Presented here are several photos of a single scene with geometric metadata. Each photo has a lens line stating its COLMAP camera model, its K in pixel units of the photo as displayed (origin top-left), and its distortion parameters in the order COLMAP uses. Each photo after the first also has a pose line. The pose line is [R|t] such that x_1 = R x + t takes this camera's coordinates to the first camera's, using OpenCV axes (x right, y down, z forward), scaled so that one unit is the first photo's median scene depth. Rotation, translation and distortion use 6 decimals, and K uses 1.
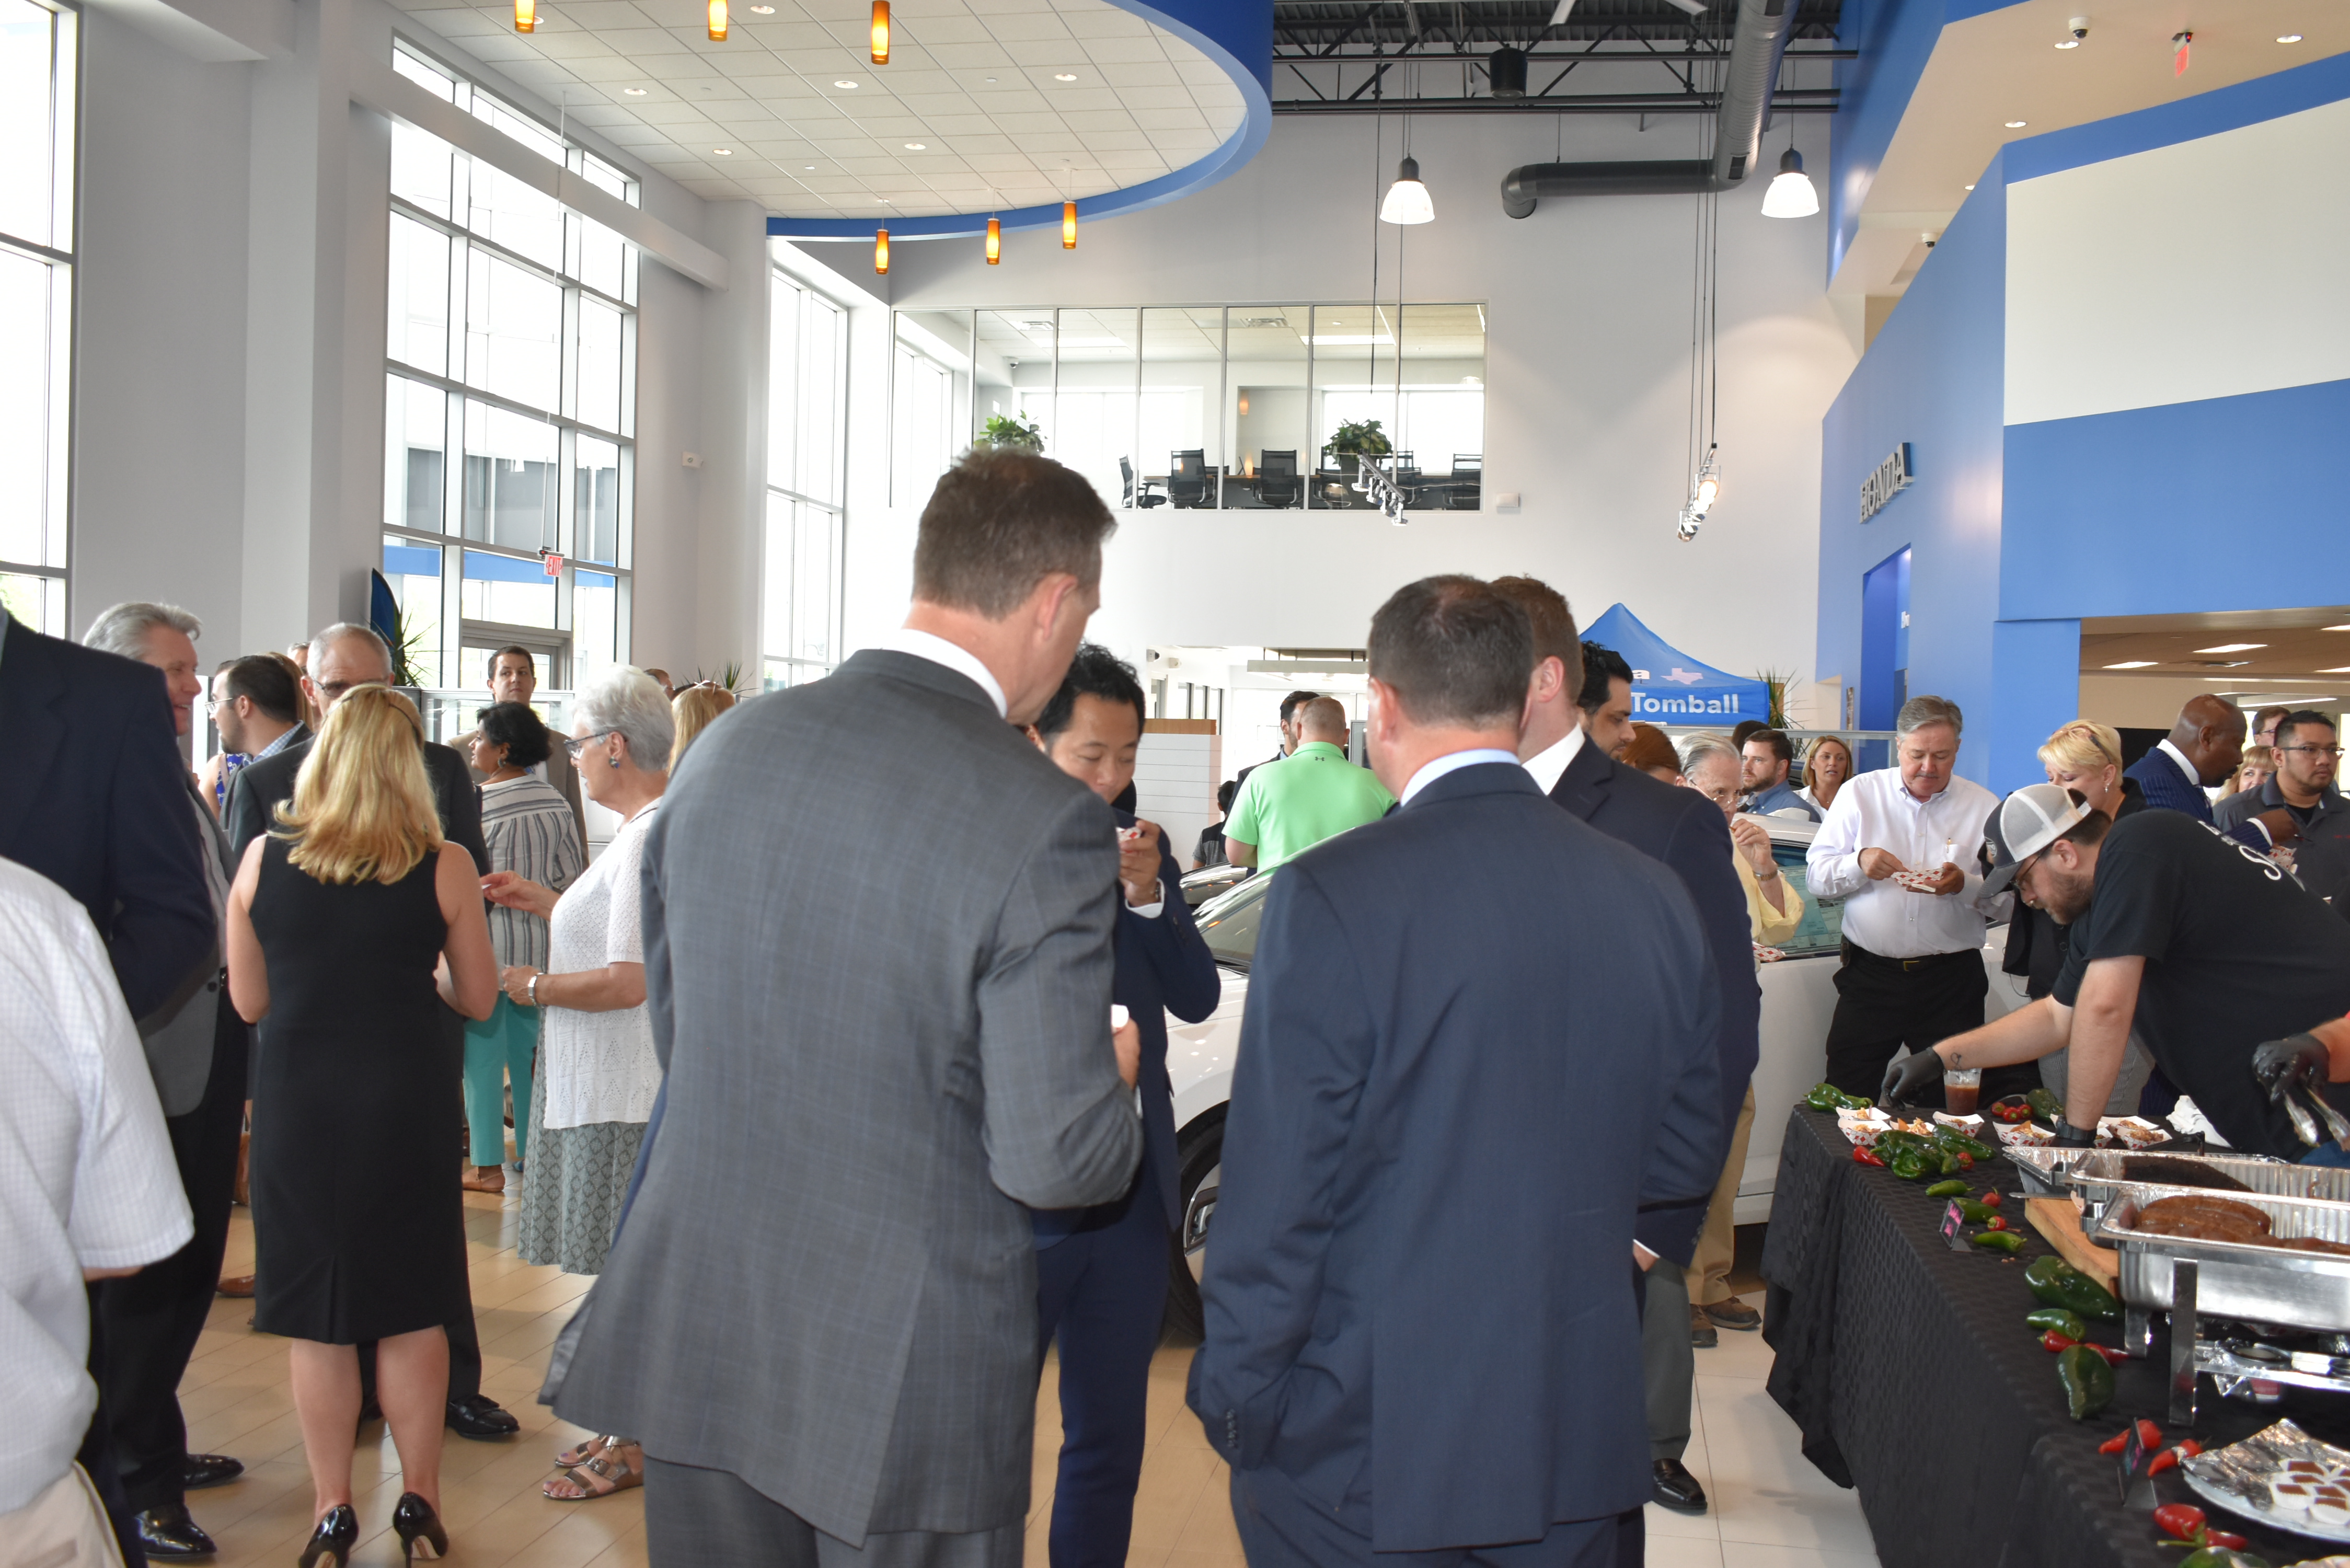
lens RADIAL K [[2181.1, 0, 1181.5], [0, 2181.1, 784.5], [0, 0, 1]] dist [-0.026396, 0.003449]
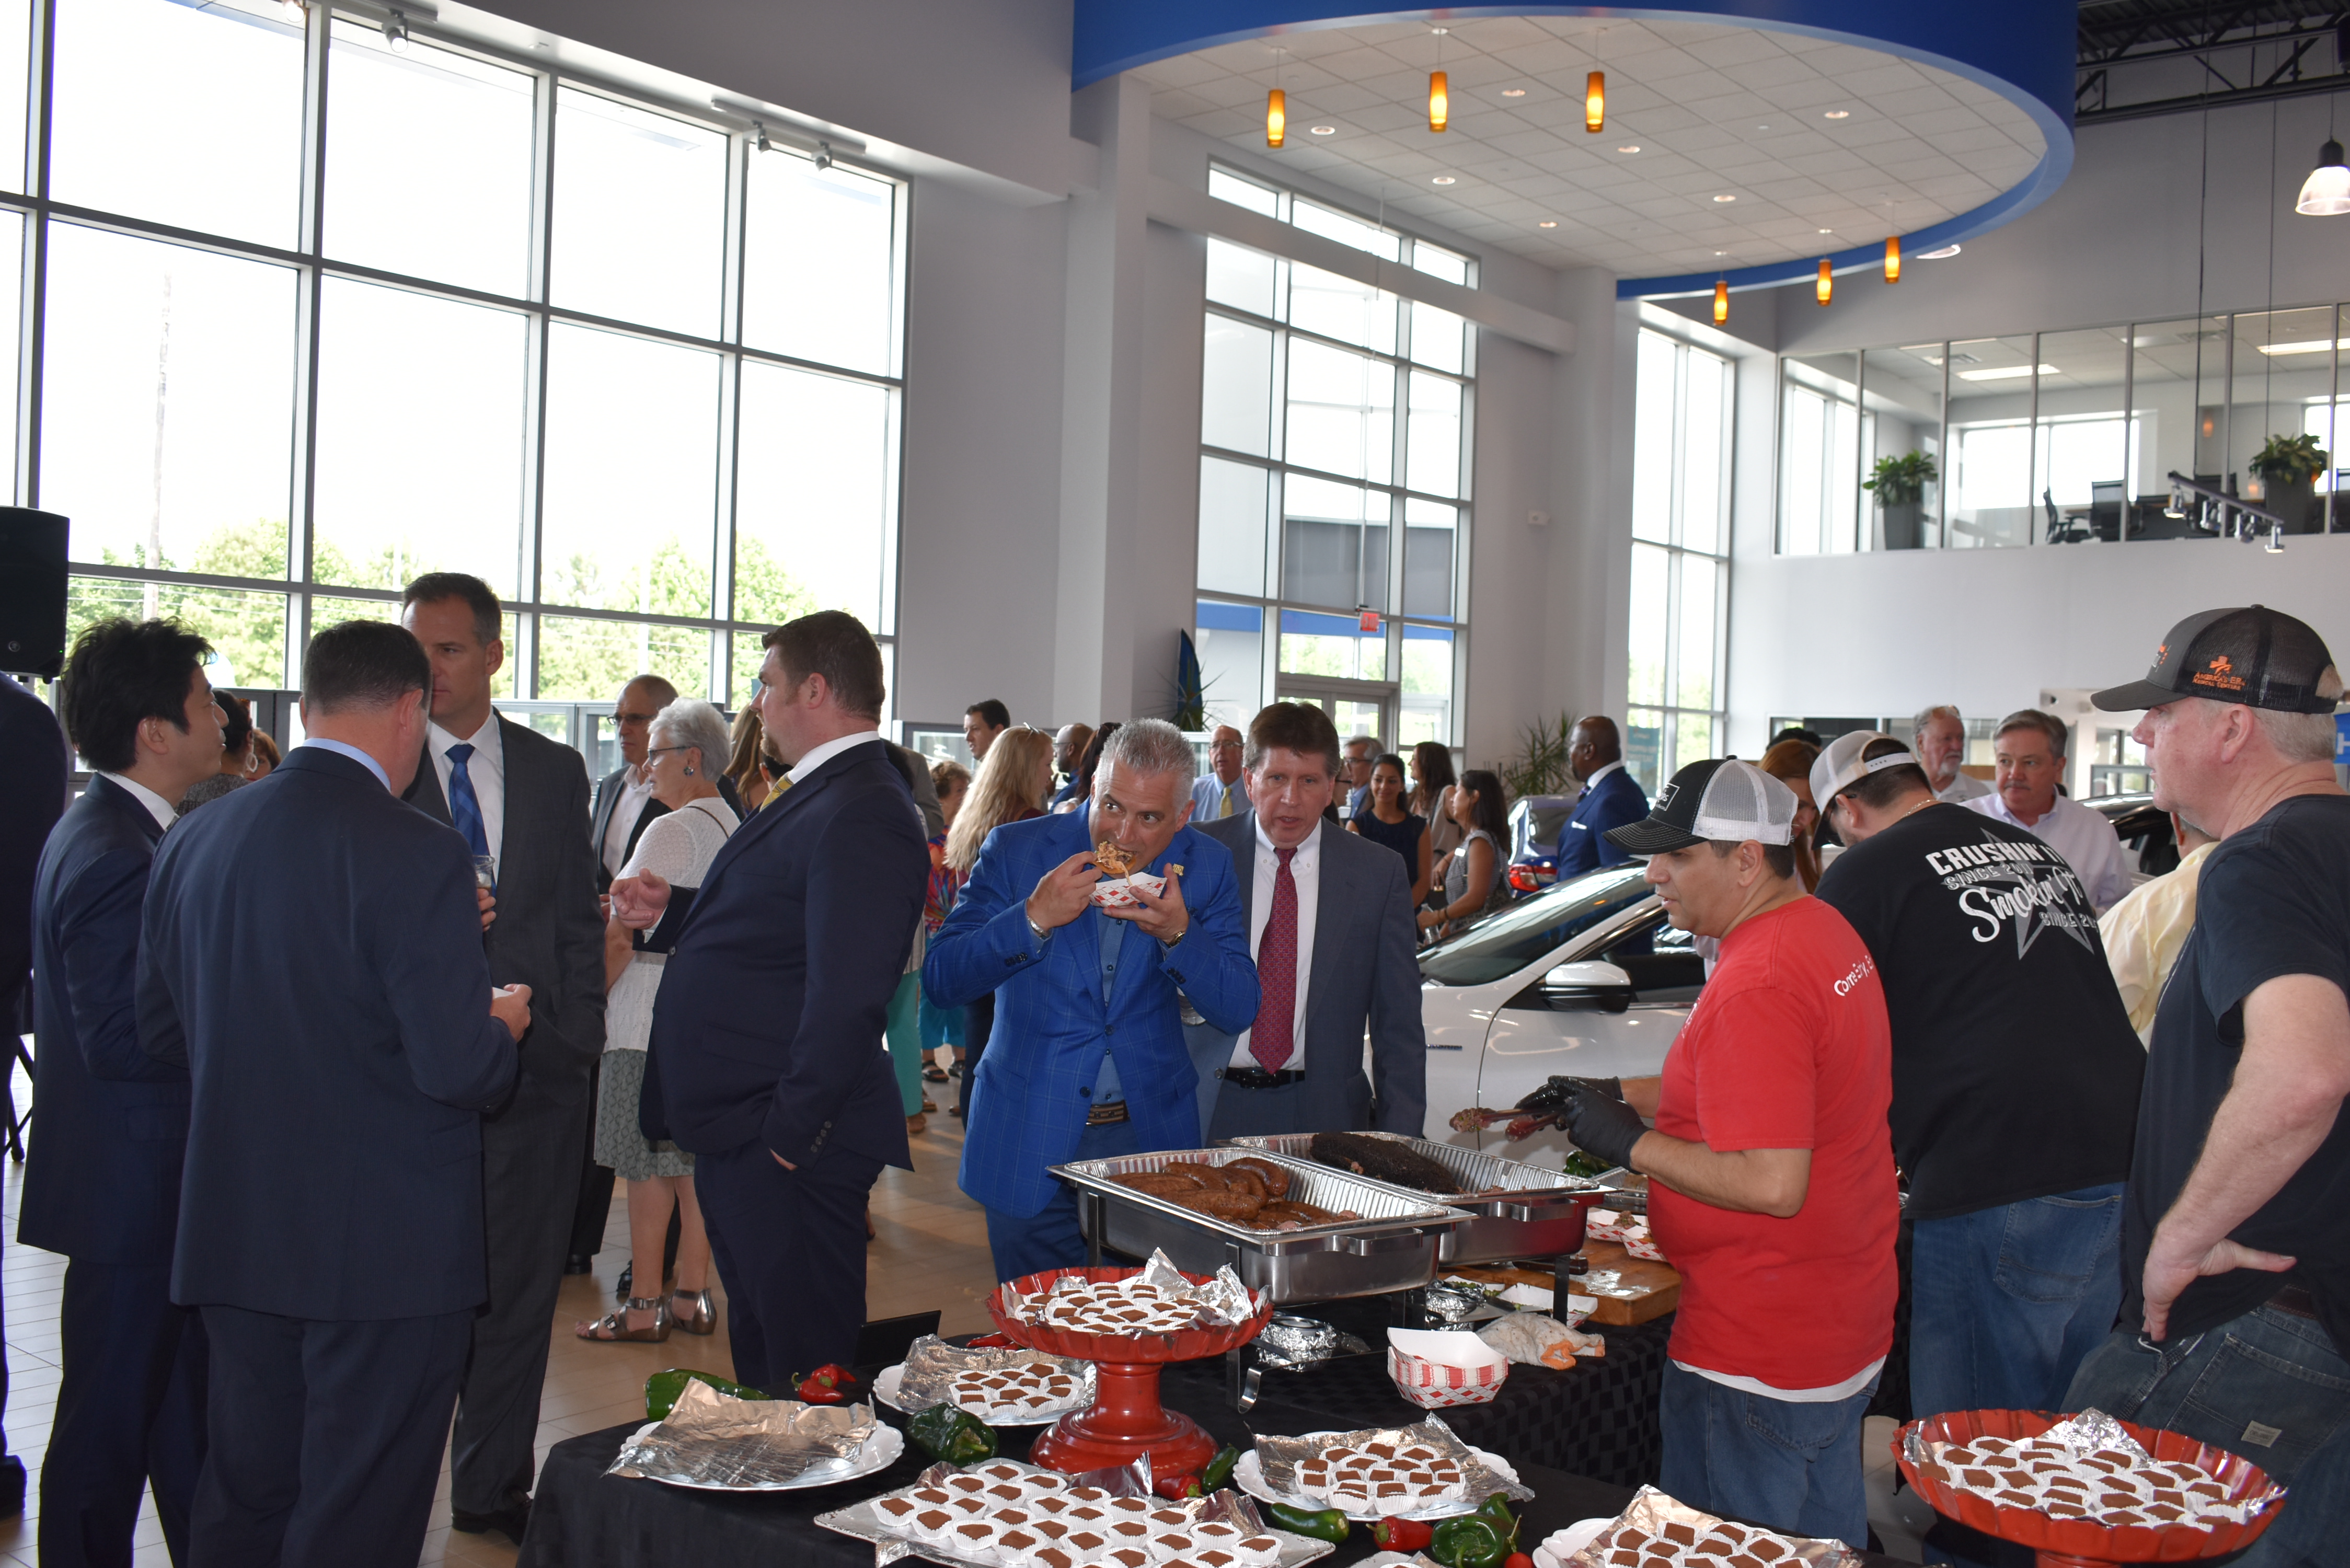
lens RADIAL K [[2181.1, 0, 1181.5], [0, 2181.1, 784.5], [0, 0, 1]] dist [-0.026396, 0.003449]
pose [[0.877093, 0.005824, -0.480286, 0.133901], [-0.017998, 0.999623, -0.020745, 0.004492], [0.479984, 0.026840, 0.876867, -0.000836]]
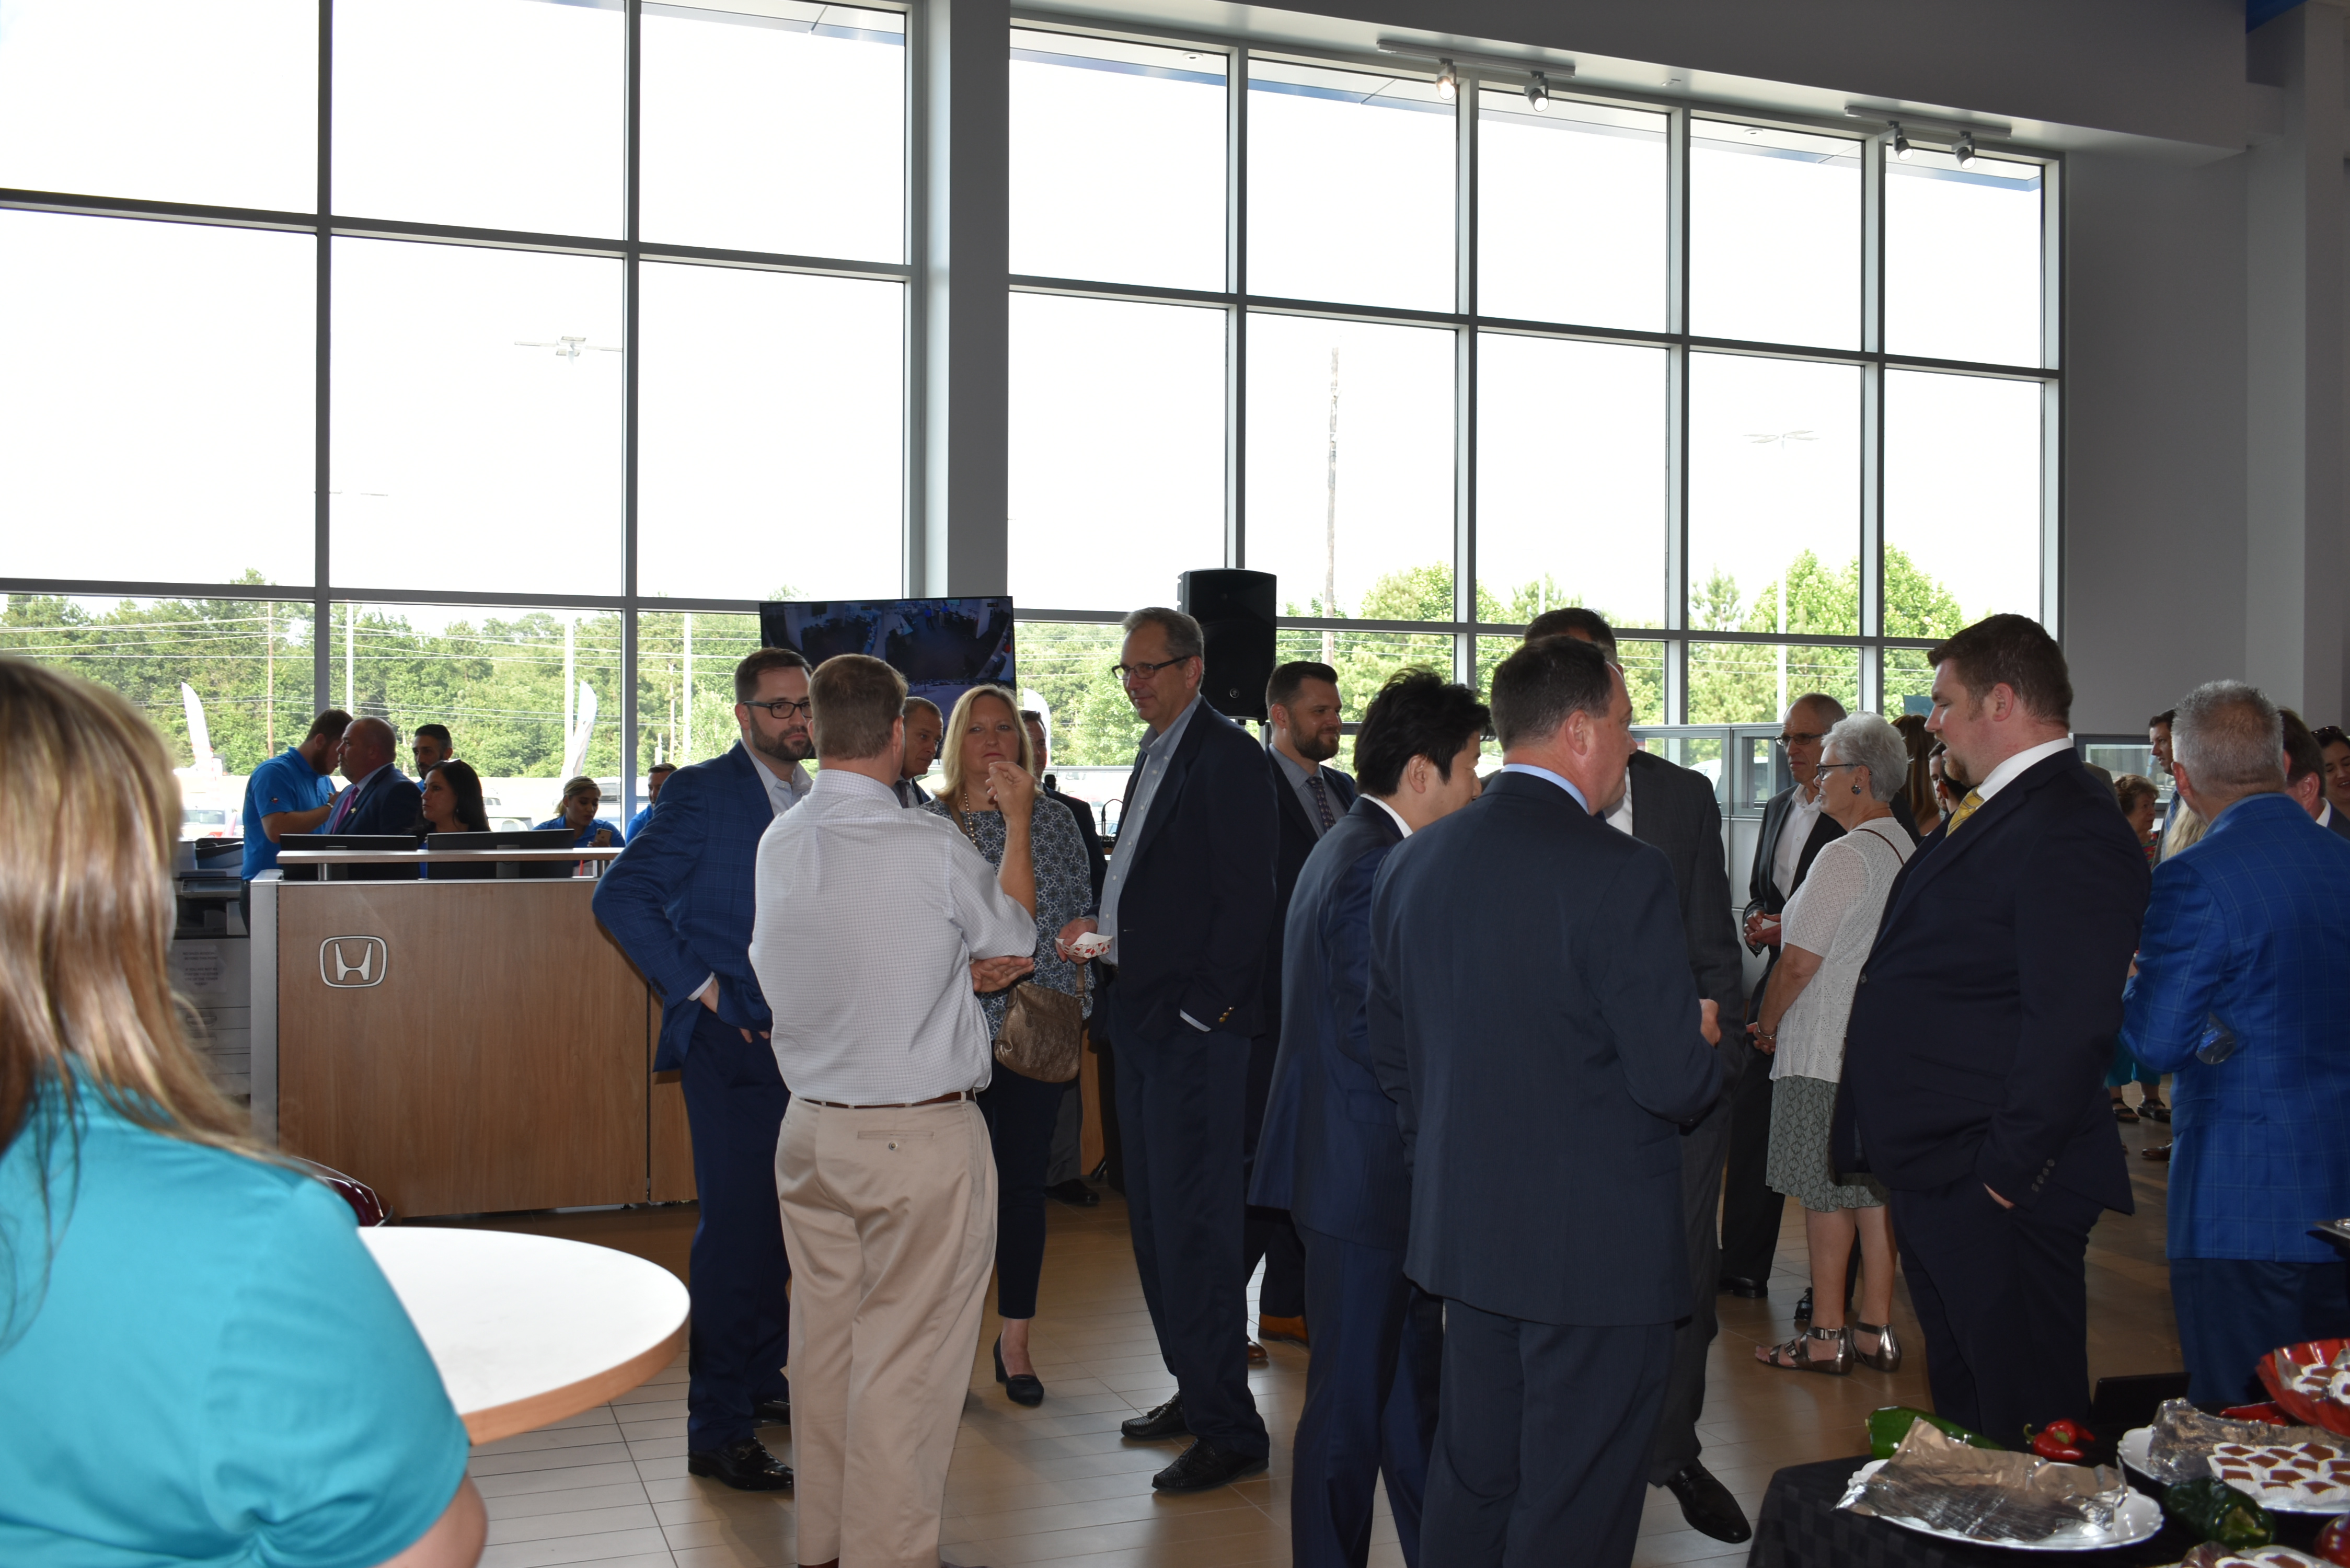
lens RADIAL K [[2181.1, 0, 1181.5], [0, 2181.1, 784.5], [0, 0, 1]] dist [-0.026396, 0.003449]
pose [[0.530208, -0.017978, -0.847677, 0.129675], [-0.006901, 0.999651, -0.025518, 0.004970], [0.847840, 0.019379, 0.529898, -0.002348]]
